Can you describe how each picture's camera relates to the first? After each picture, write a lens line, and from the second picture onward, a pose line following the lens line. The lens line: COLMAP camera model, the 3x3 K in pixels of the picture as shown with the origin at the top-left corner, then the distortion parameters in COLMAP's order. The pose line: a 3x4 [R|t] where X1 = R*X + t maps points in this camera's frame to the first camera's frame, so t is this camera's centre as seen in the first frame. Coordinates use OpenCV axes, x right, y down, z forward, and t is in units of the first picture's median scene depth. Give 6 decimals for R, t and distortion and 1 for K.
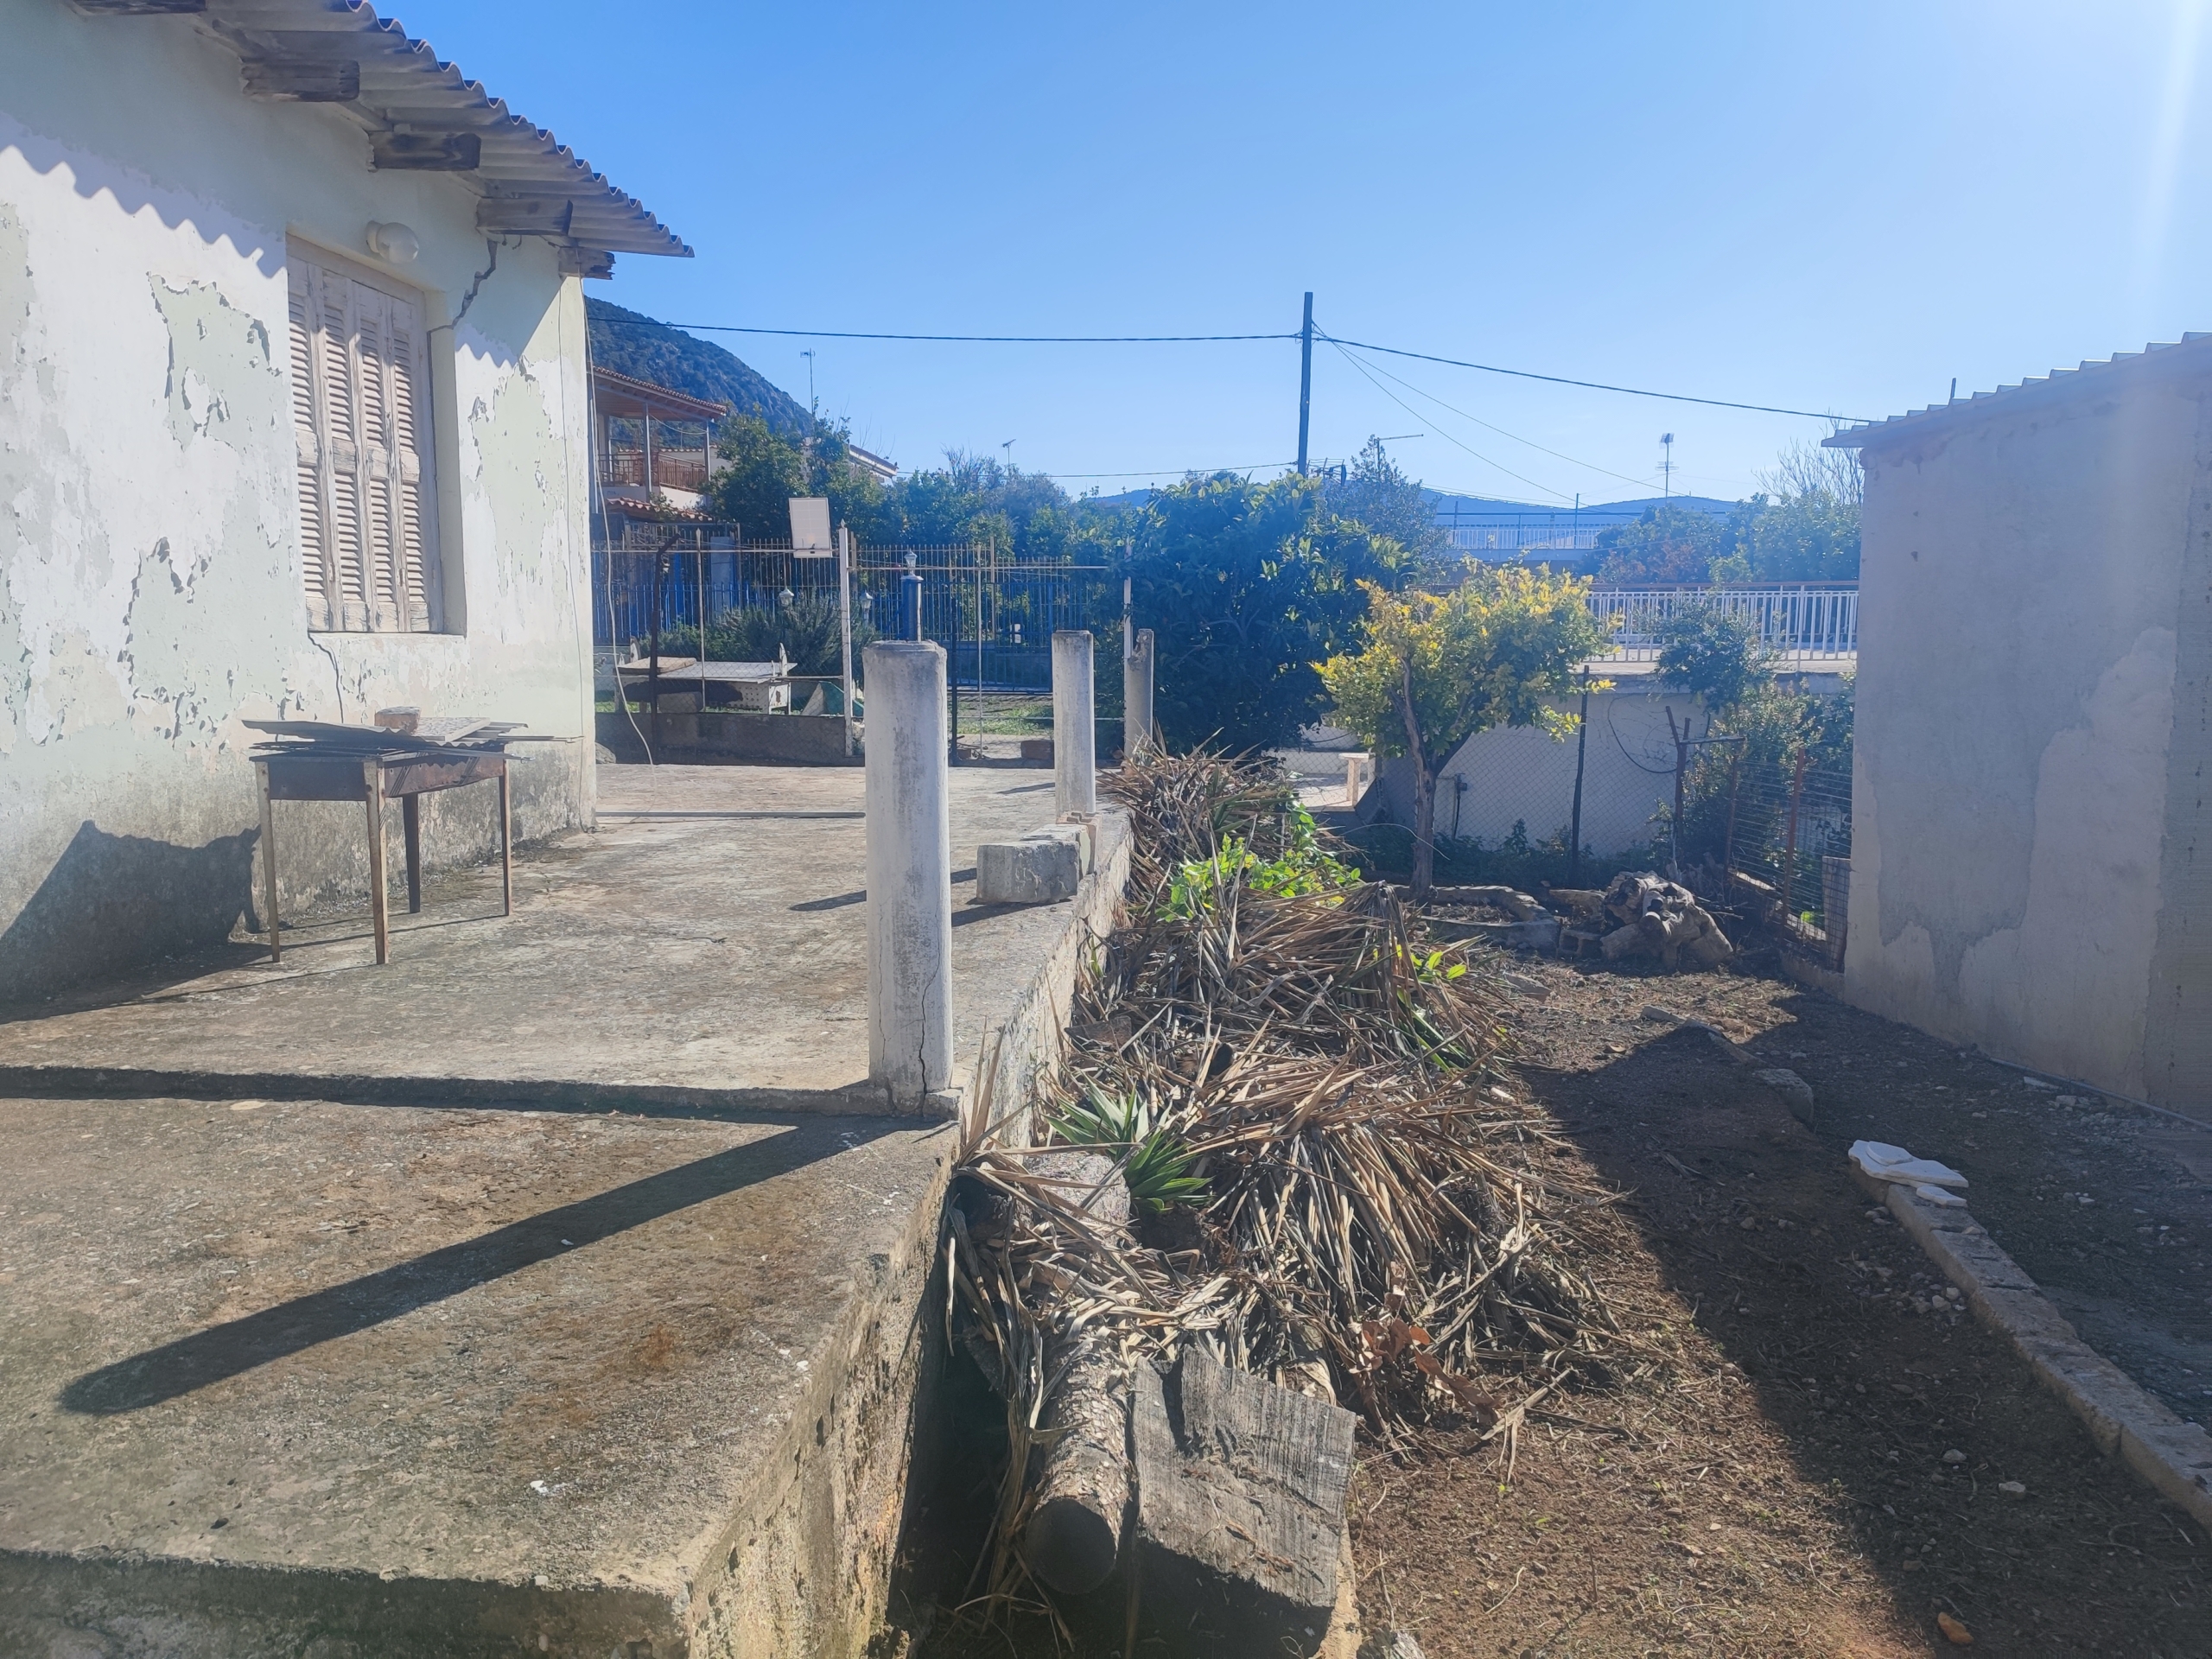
lens RADIAL K [[1591.1, 0, 1092.2], [0, 1591.1, 828.5], [0, 0, 1]] dist [0.047450, -0.056756]
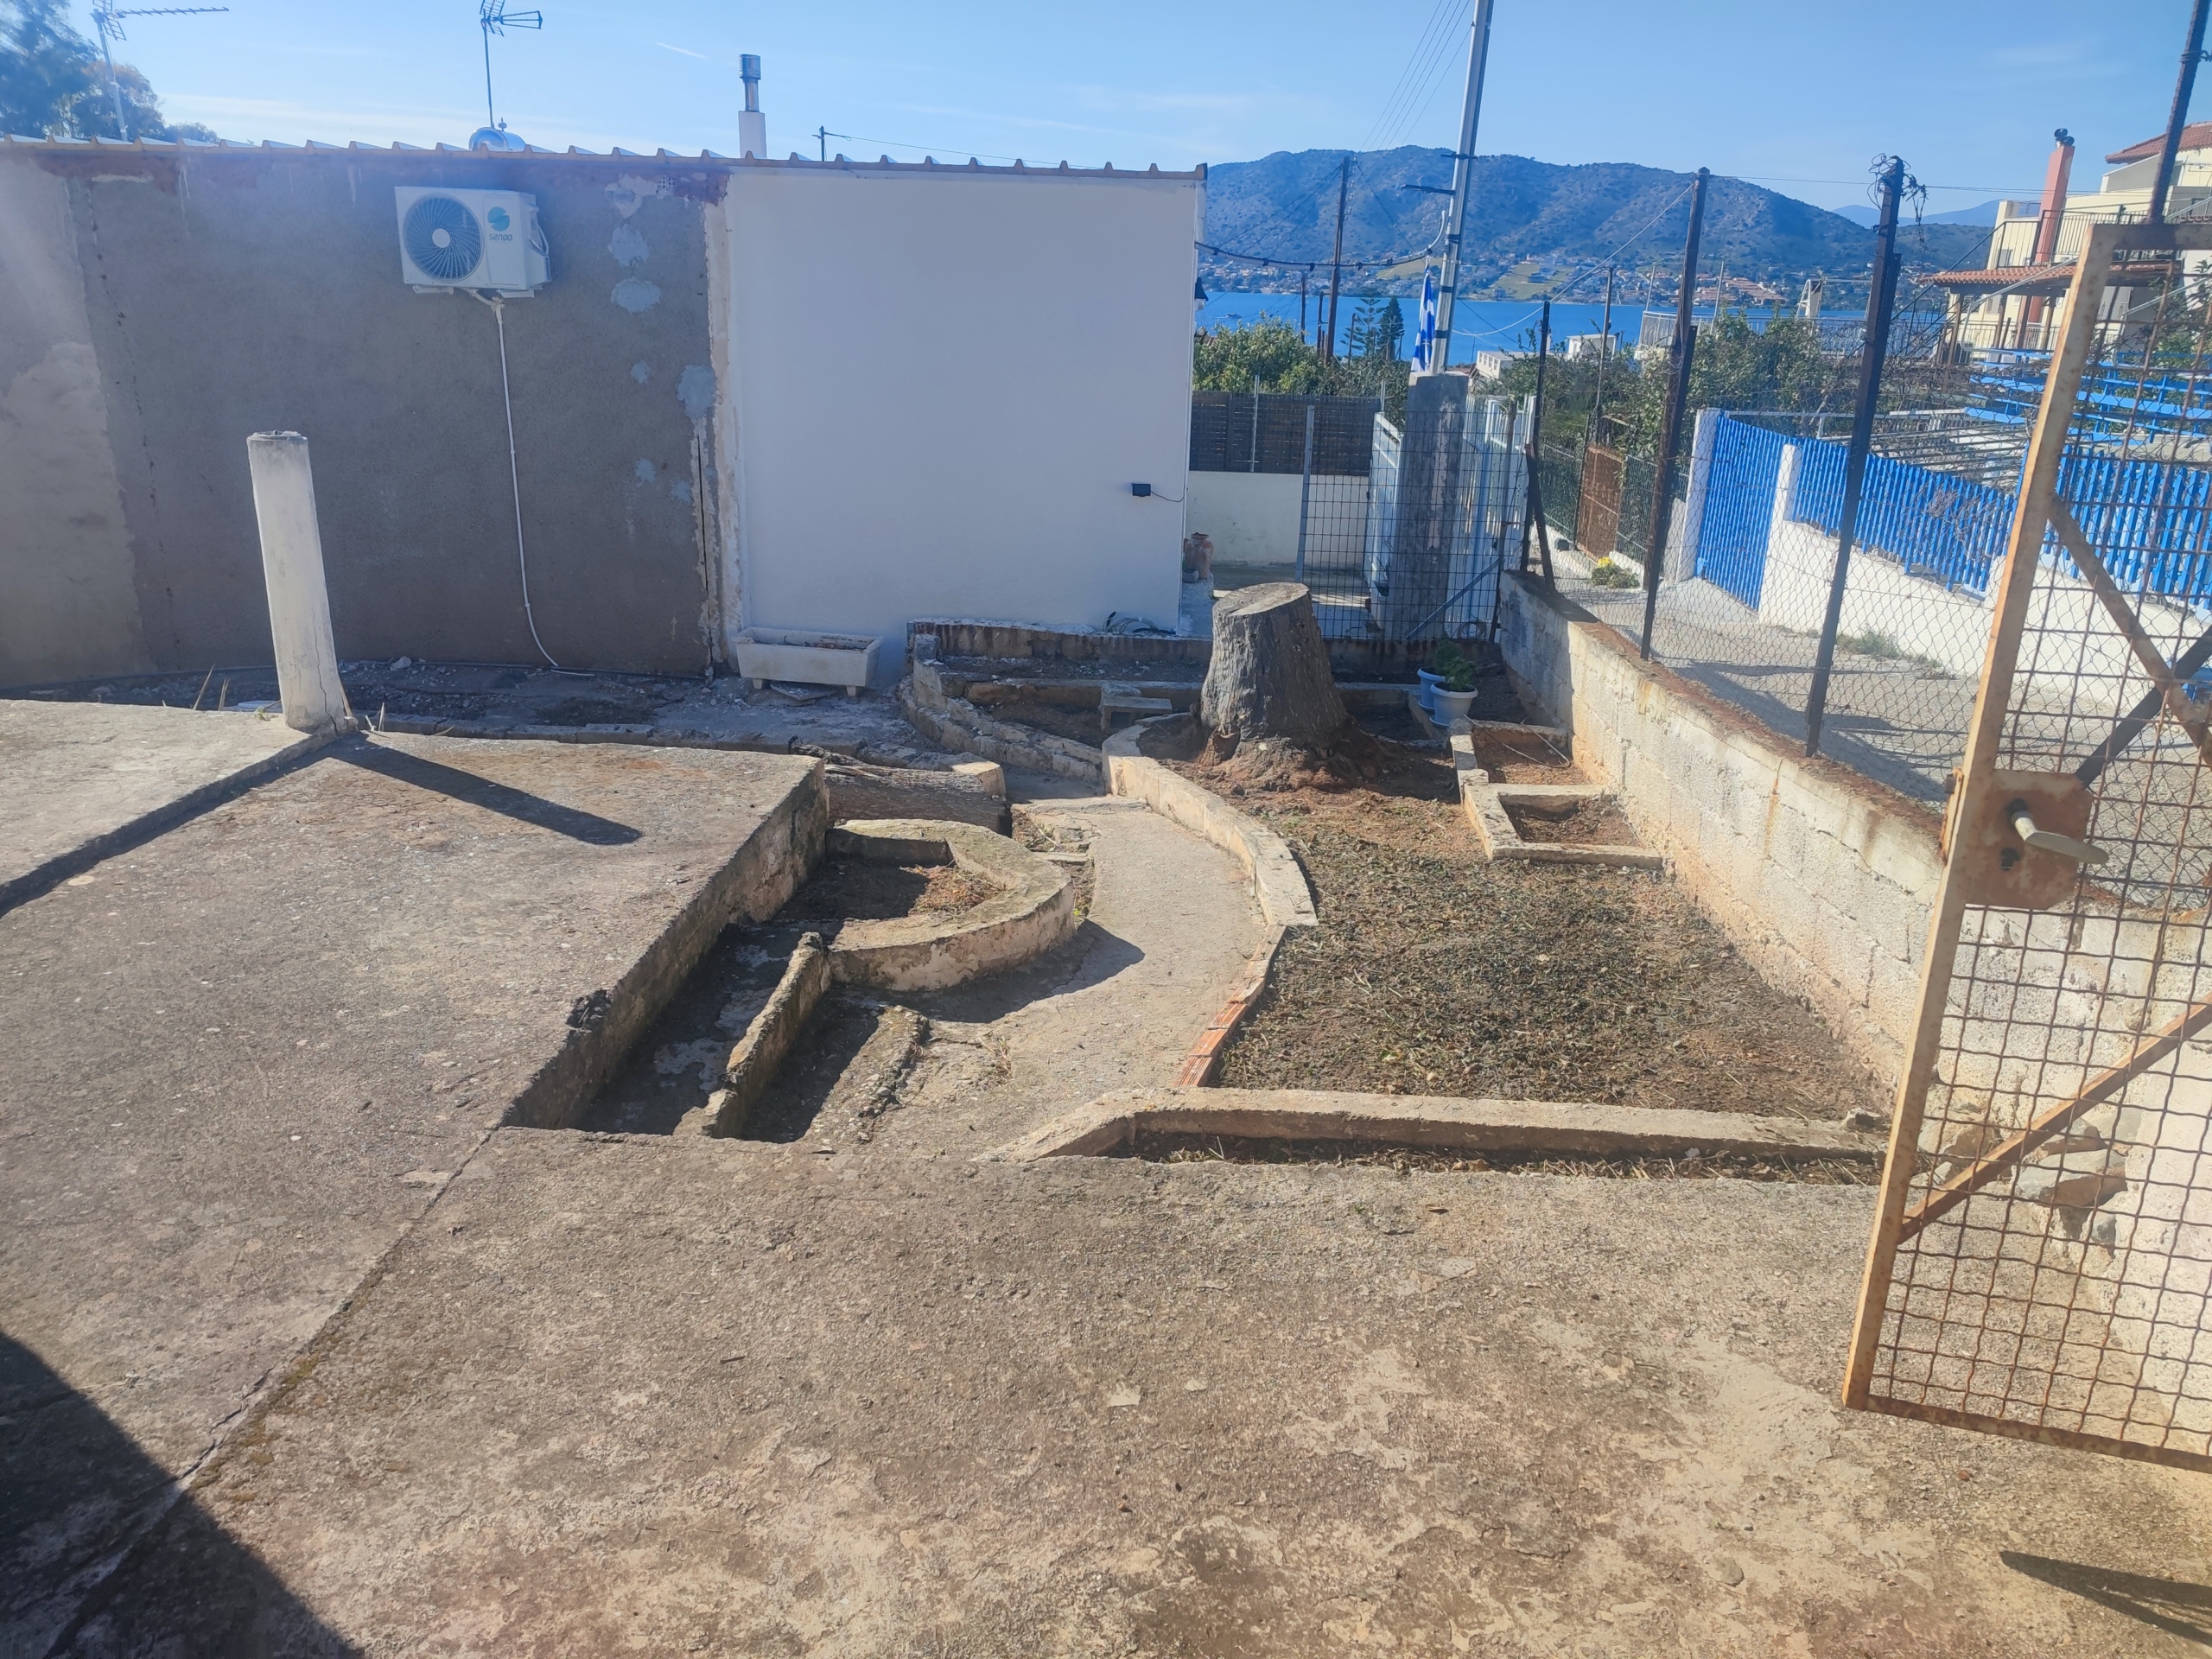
lens RADIAL K [[1585.0, 0, 1095.7], [0, 1585.0, 827.4], [0, 0, 1]] dist [0.049358, -0.055514]
pose [[0.000855, -0.329351, 0.944207, -1.033872], [0.111265, 0.938376, 0.327216, -0.108707], [-0.993790, 0.104778, 0.037448, 0.123658]]
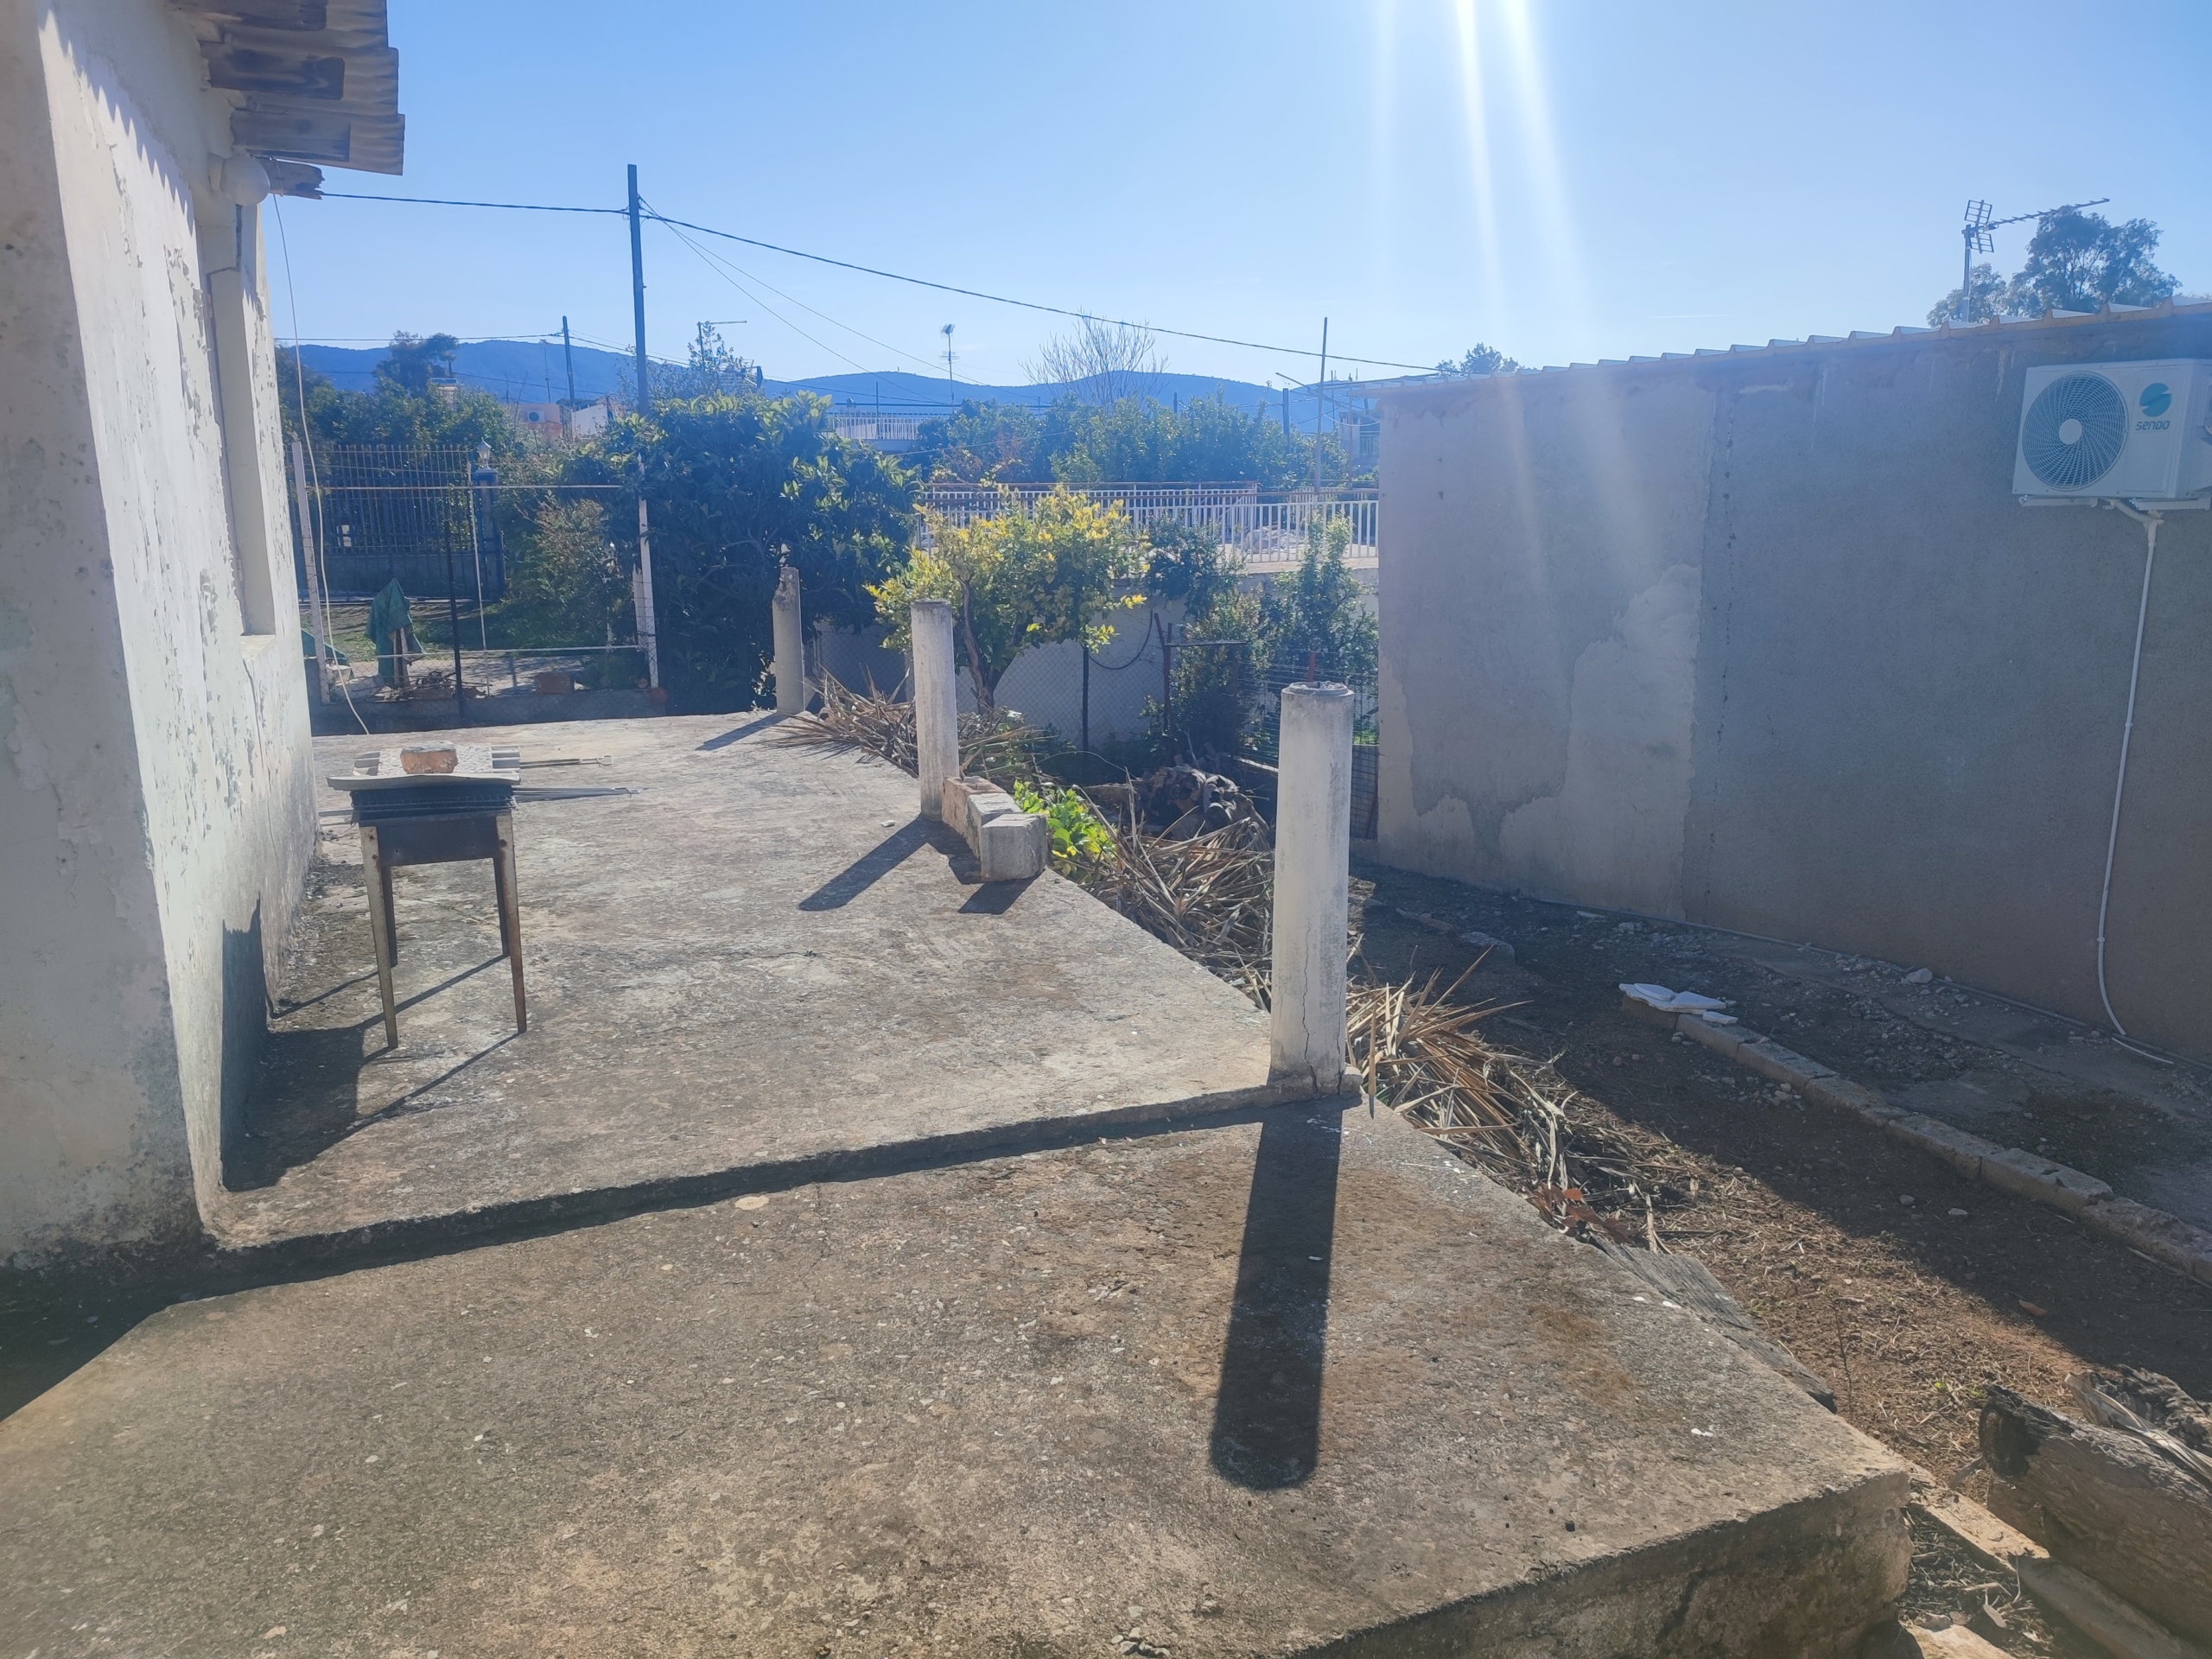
lens RADIAL K [[1595.1, 0, 1102.5], [0, 1595.1, 828.0], [0, 0, 1]] dist [0.051877, -0.063347]
pose [[0.891551, -0.101206, 0.441468, -0.466284], [0.067880, 0.993563, 0.090688, -0.079068], [-0.447805, -0.050886, 0.892682, 0.033106]]
